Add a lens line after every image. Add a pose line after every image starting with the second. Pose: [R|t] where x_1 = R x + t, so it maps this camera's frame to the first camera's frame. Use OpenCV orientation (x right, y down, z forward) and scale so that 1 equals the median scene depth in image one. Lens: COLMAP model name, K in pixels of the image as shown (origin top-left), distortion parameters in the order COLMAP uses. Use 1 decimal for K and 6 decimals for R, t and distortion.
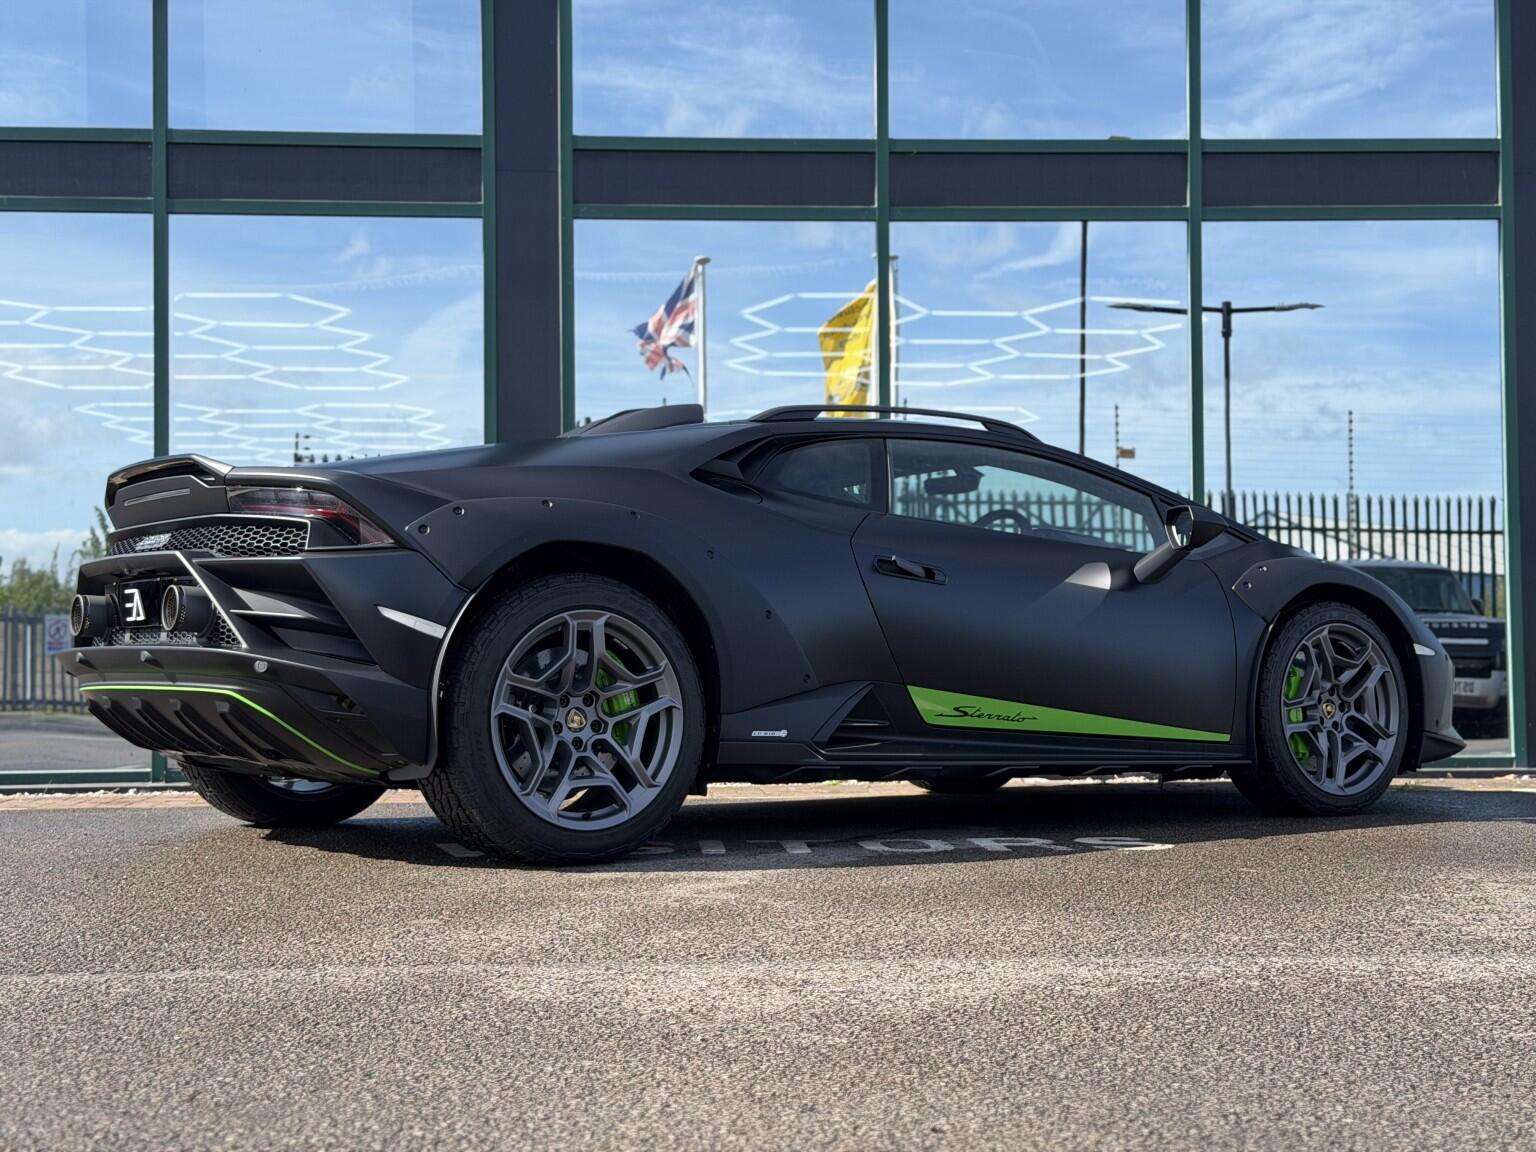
lens RADIAL K [[2131.3, 0, 771.3], [0, 2131.3, 569.0], [0, 0, 1]] dist [0.142761, 0.000000]
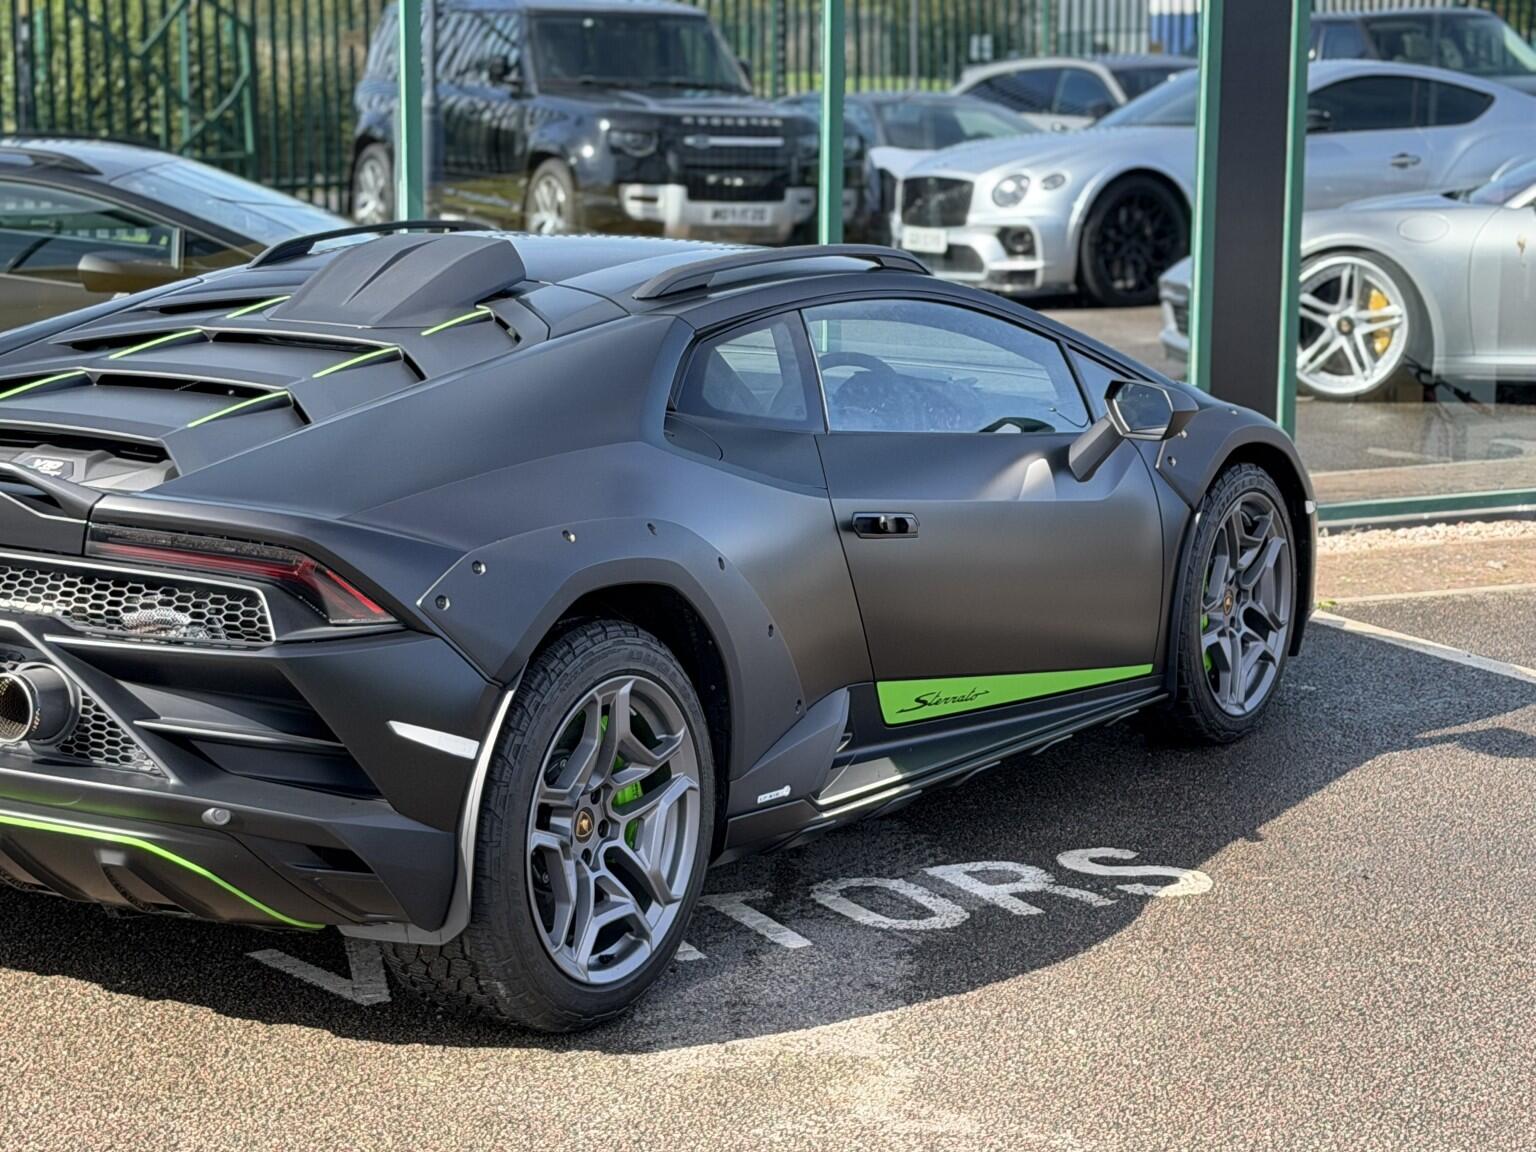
lens RADIAL K [[3452.3, 0, 761.4], [0, 3452.3, 563.2], [0, 0, 1]] dist [0.131581, 0.000000]
pose [[0.912835, -0.052133, 0.404987, -0.390197], [-0.038026, 0.976652, 0.211434, -0.203008], [-0.406554, -0.208405, 0.889540, -0.019335]]
